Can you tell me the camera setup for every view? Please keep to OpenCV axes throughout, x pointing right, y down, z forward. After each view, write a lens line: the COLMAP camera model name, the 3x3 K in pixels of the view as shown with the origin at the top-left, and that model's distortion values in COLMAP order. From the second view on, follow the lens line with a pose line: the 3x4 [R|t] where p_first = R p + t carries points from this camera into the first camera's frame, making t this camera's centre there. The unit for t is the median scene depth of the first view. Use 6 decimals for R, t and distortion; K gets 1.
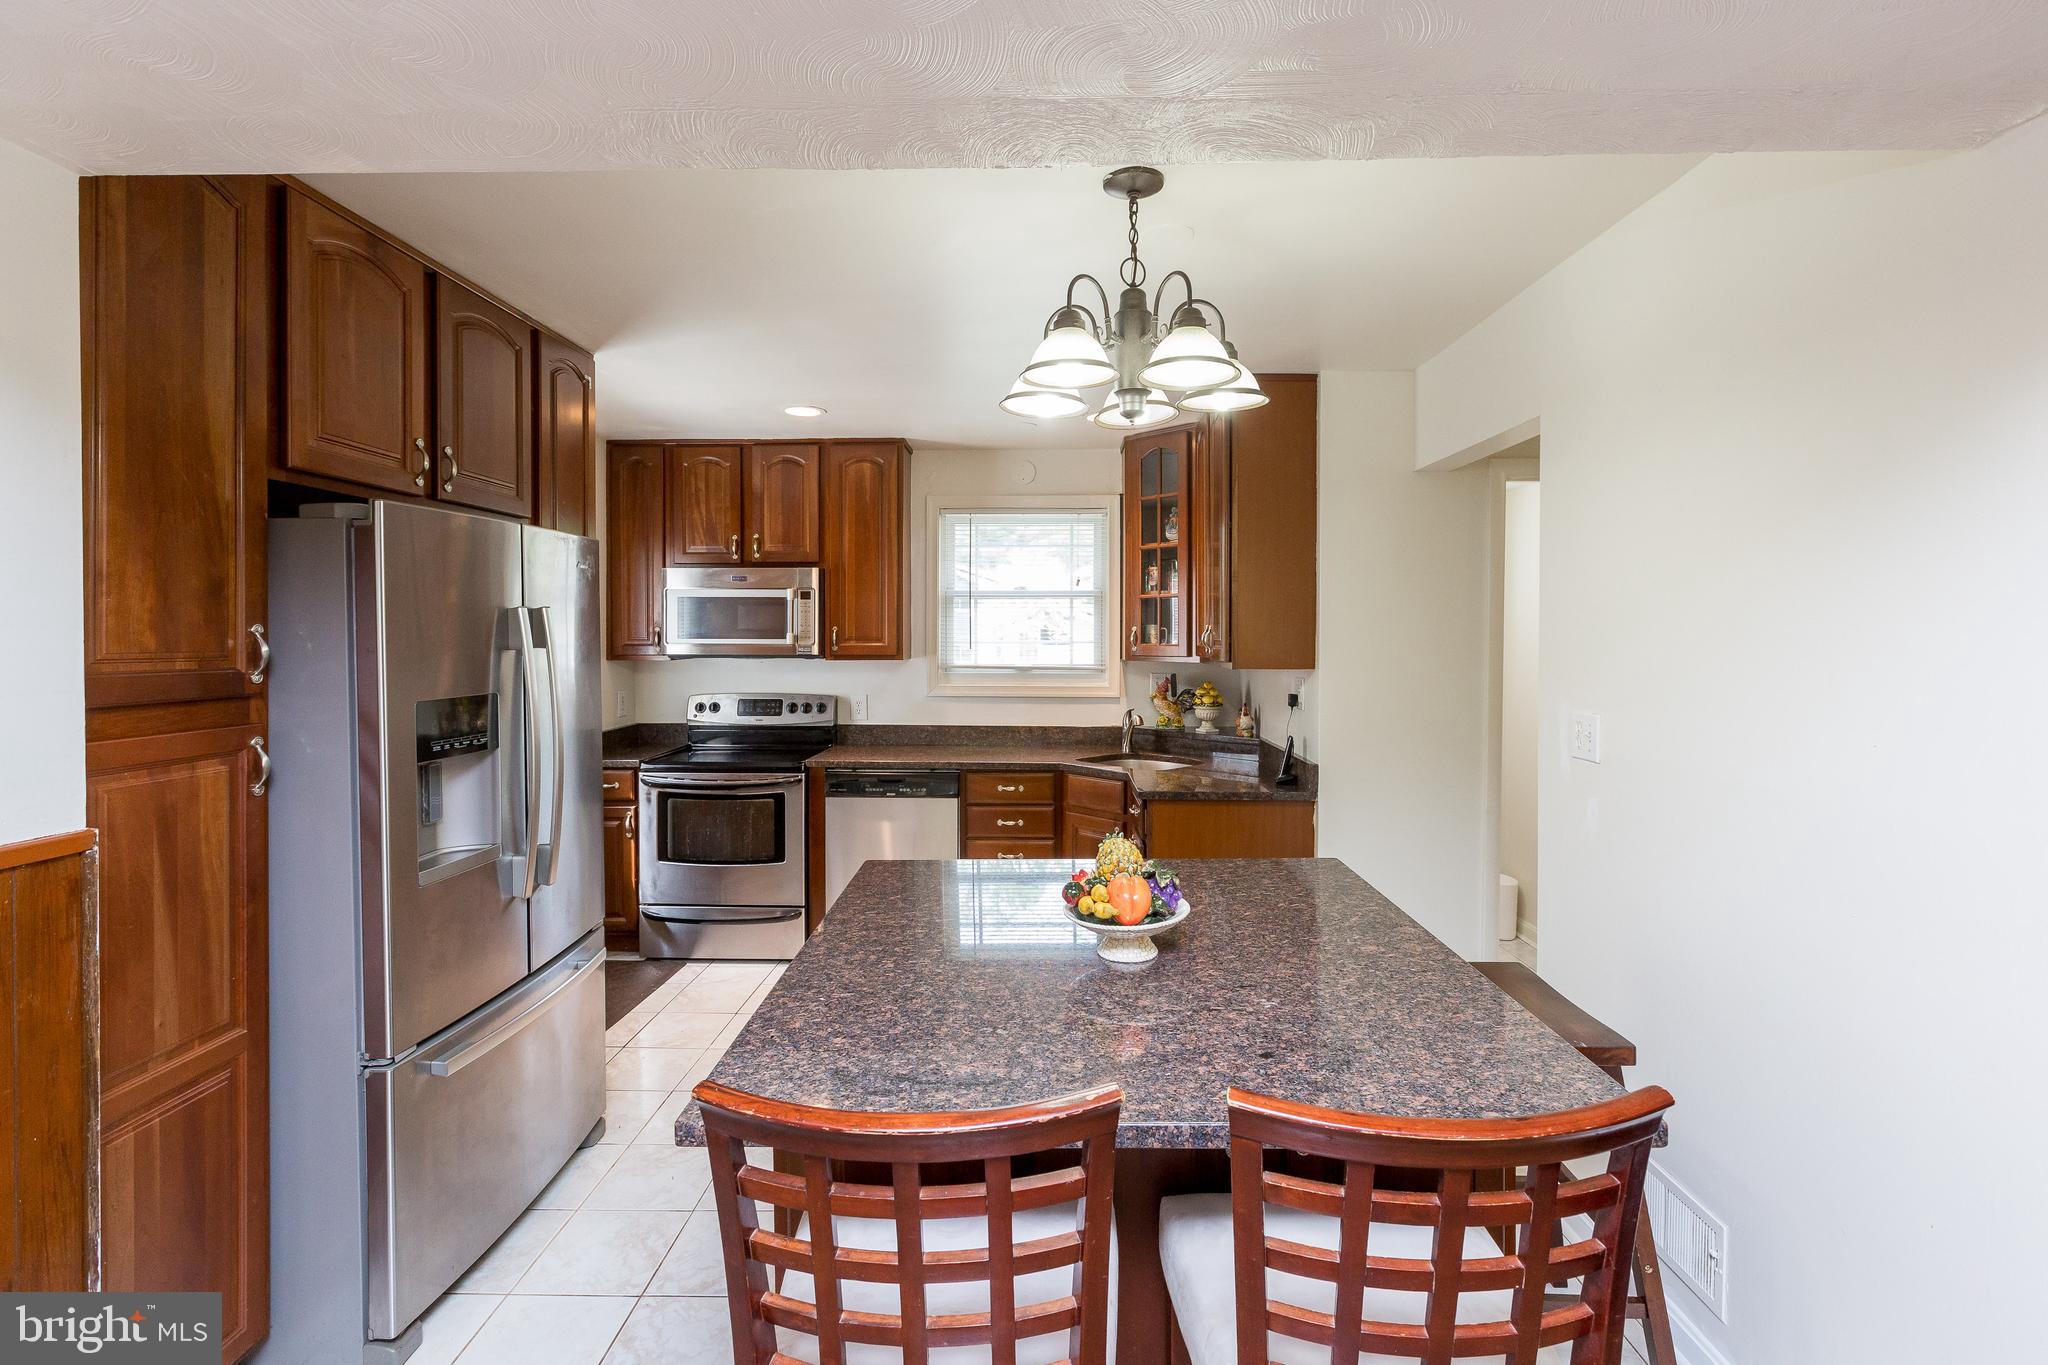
lens RADIAL K [[919.5, 0, 1013.2], [0, 919.5, 653.1], [0, 0, 1]] dist [-0.000187, 0.000741]
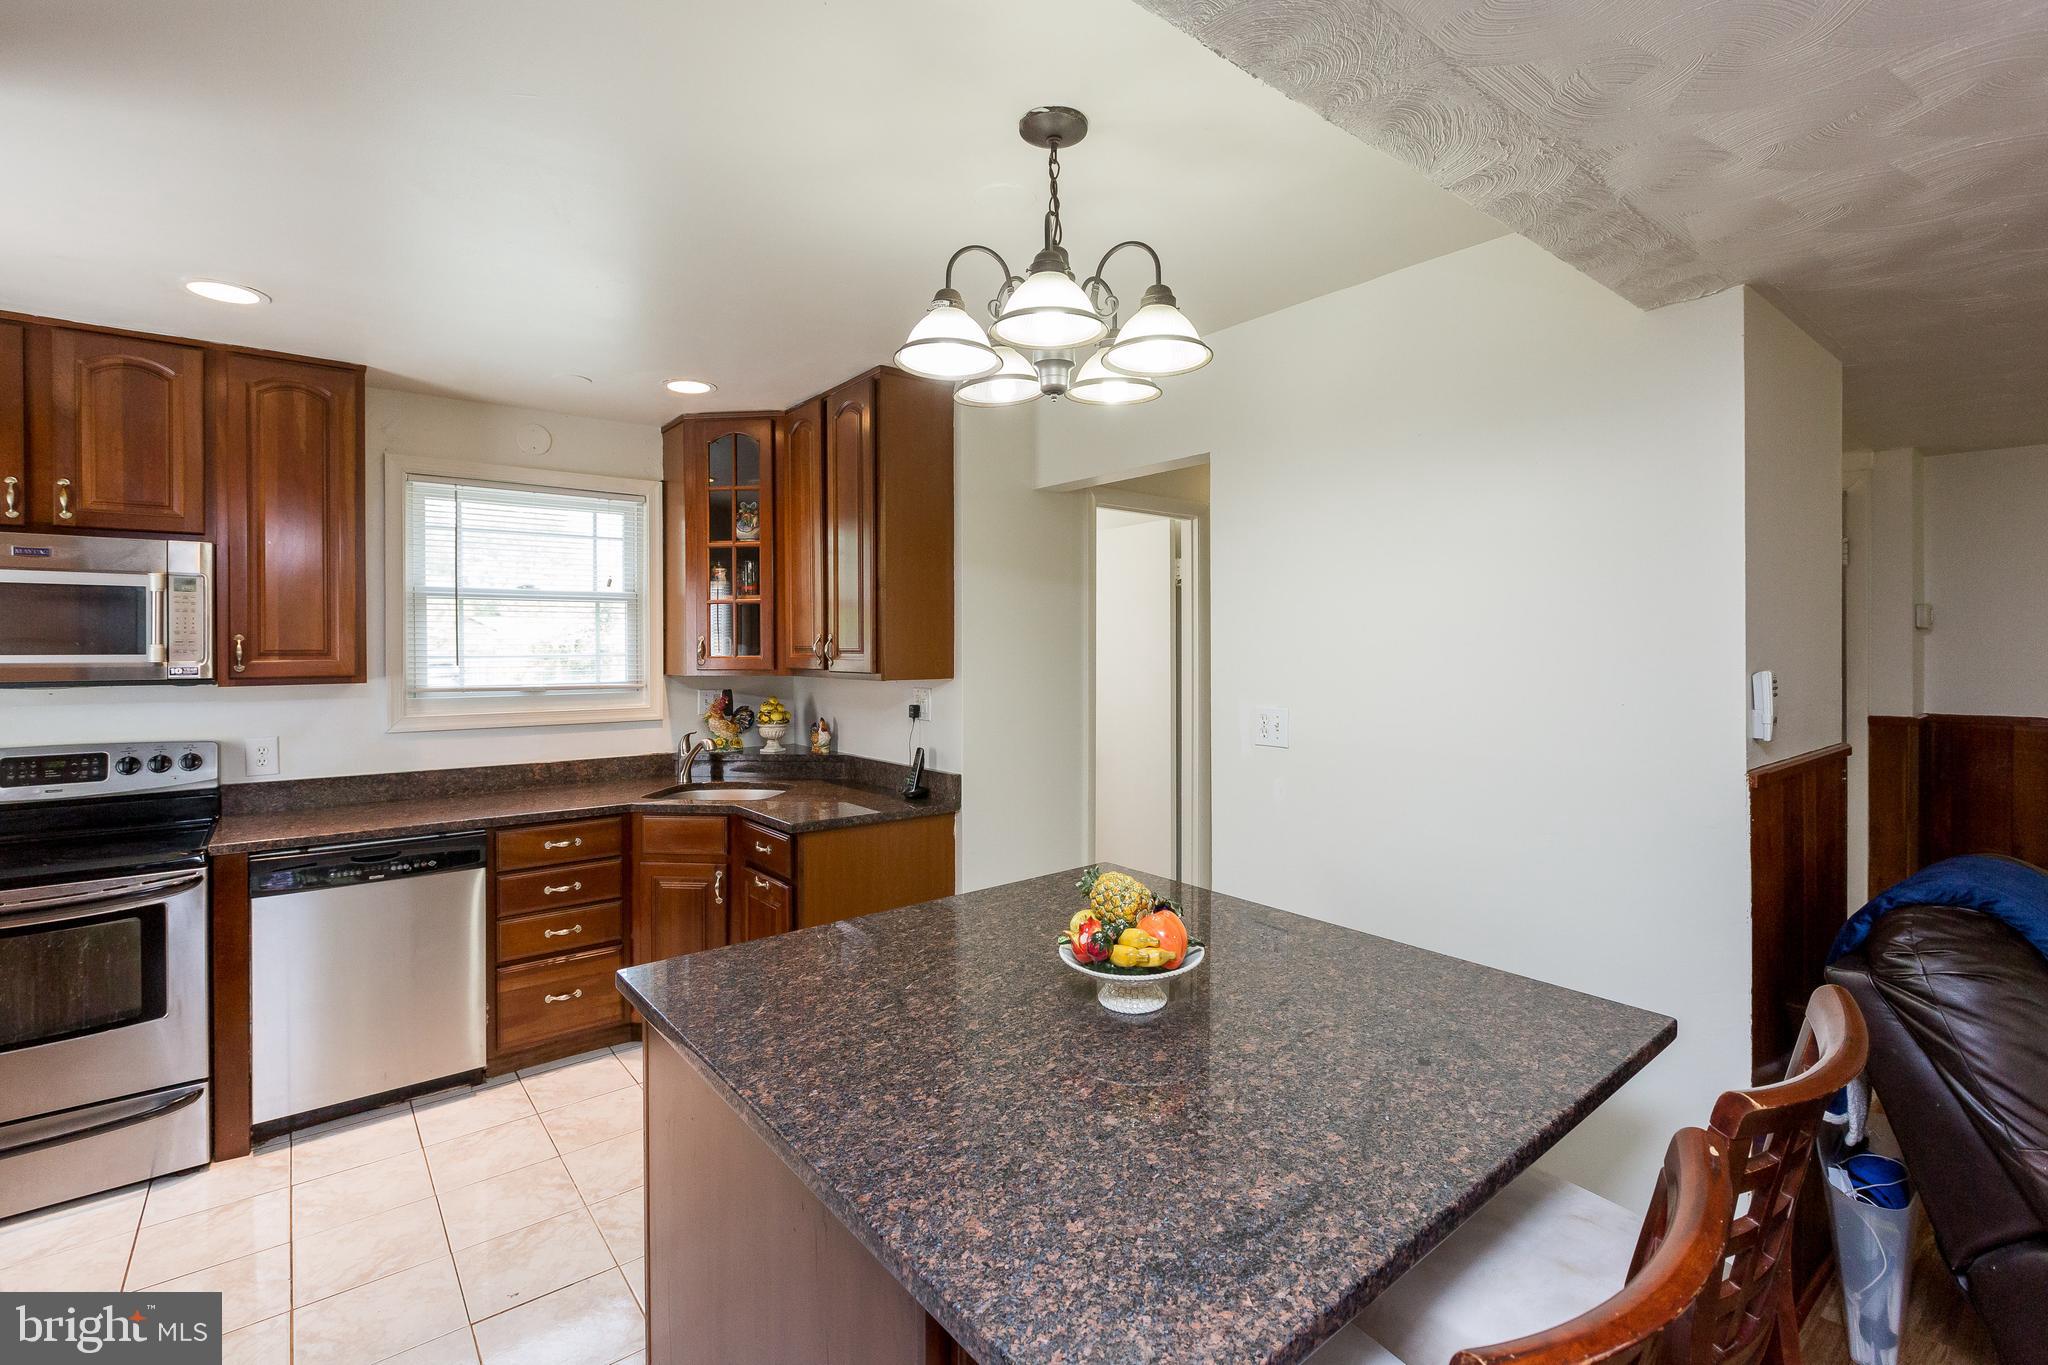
lens RADIAL K [[919.5, 0, 1013.2], [0, 919.5, 653.1], [0, 0, 1]] dist [-0.000187, 0.000741]
pose [[0.762741, -0.007901, 0.646656, -0.209114], [0.017754, 0.999804, -0.008725, -0.000094], [-0.646461, 0.018135, 0.762732, 0.157632]]
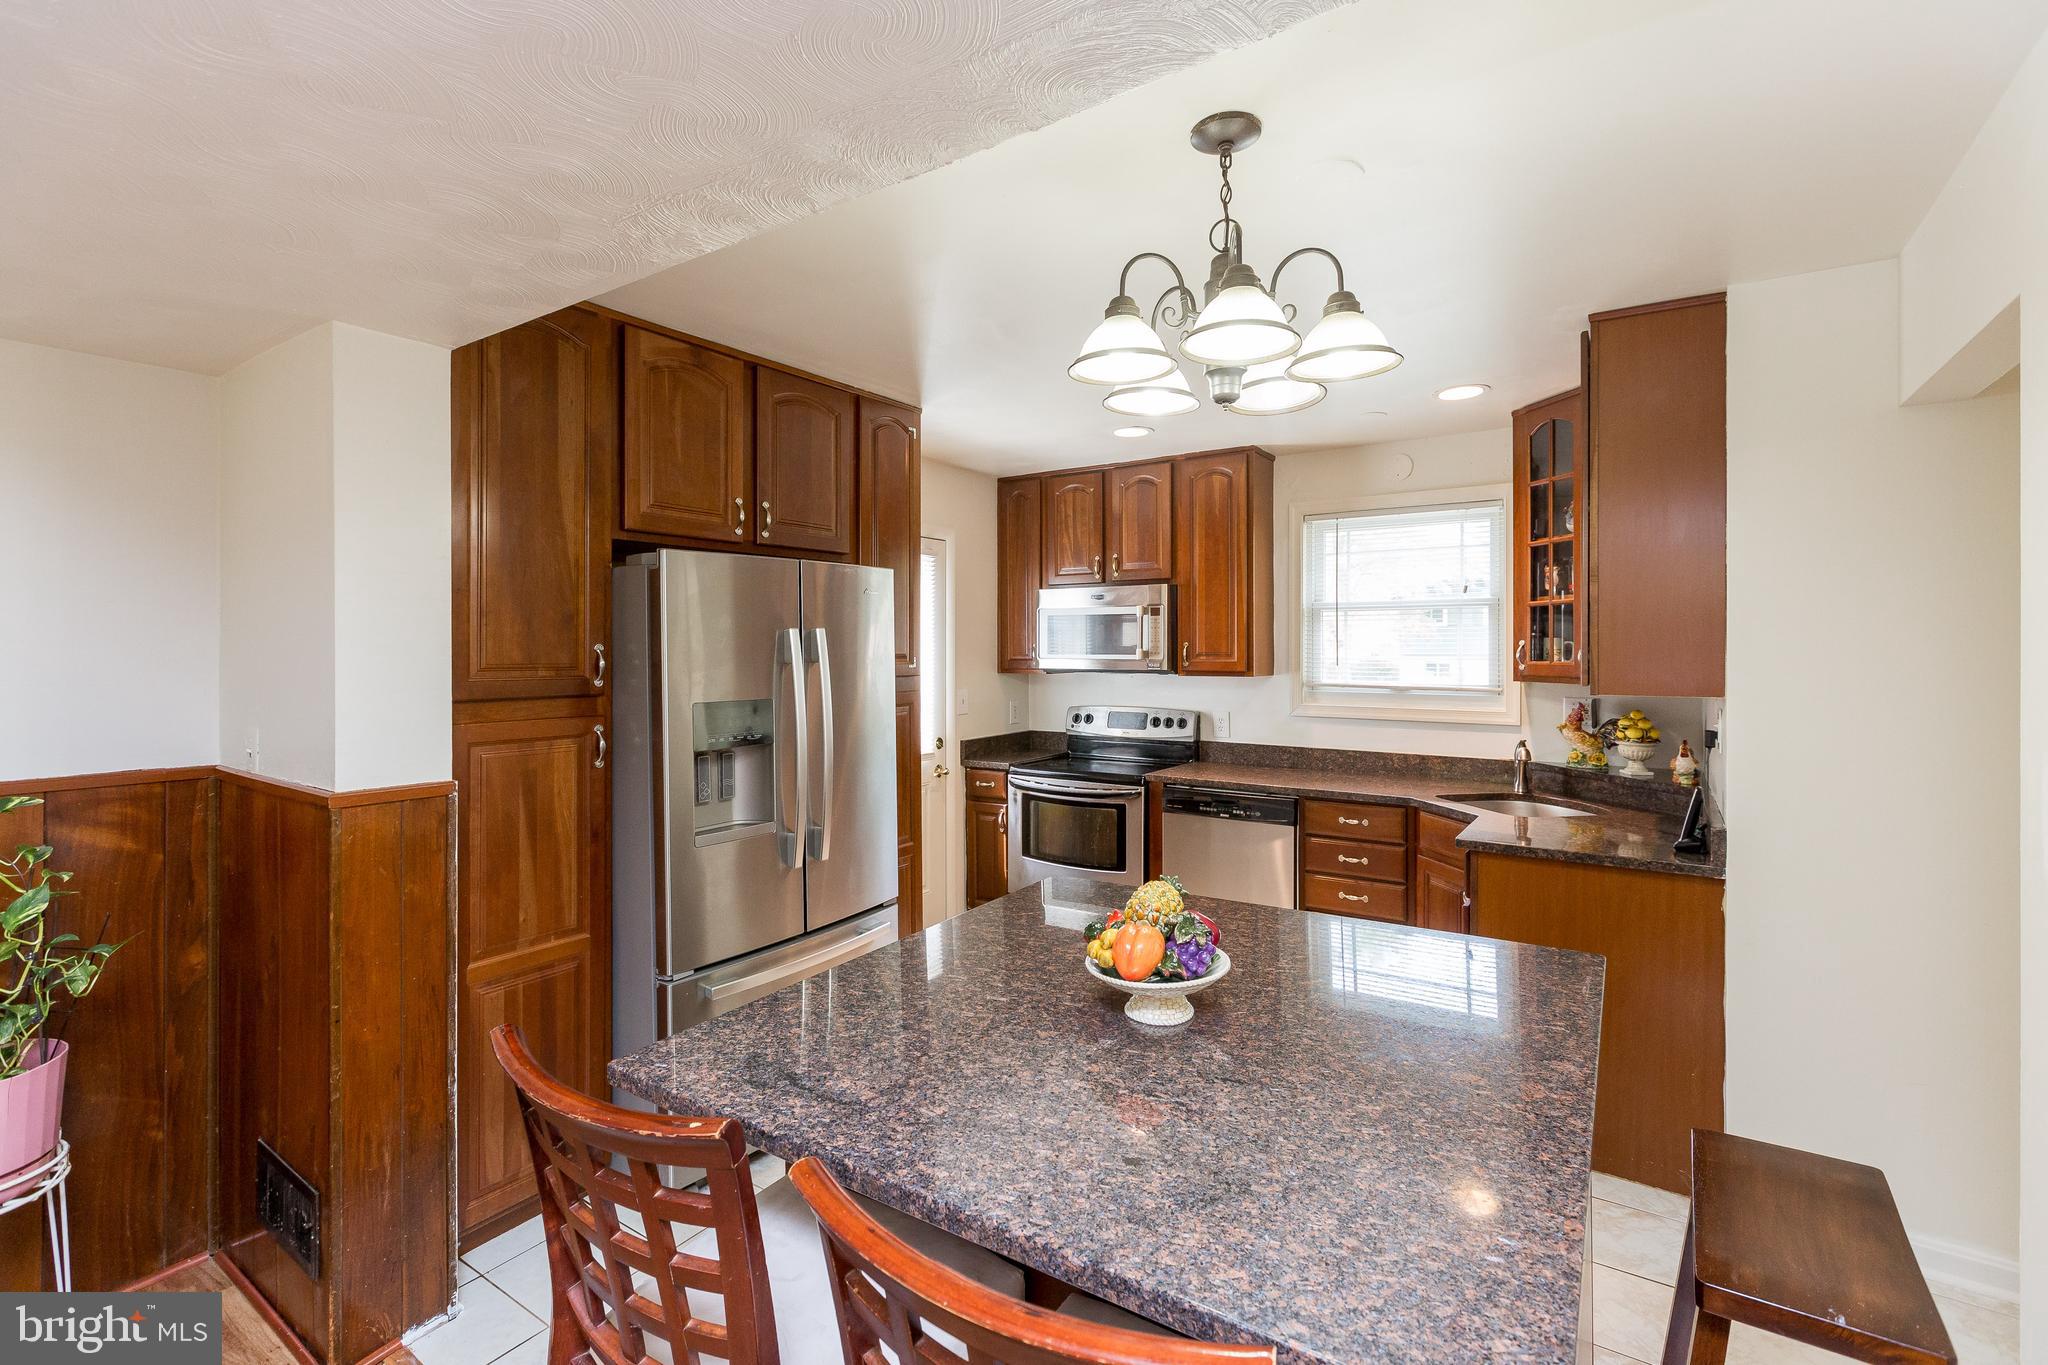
lens RADIAL K [[905.5, 0, 1019.5], [0, 905.5, 659.9], [0, 0, 1]] dist [0.000367, 0.000965]
pose [[0.847499, 0.004536, -0.530778, 0.186063], [-0.009231, 0.999938, -0.006194, -0.002117], [0.530717, 0.010149, 0.847488, 0.075555]]
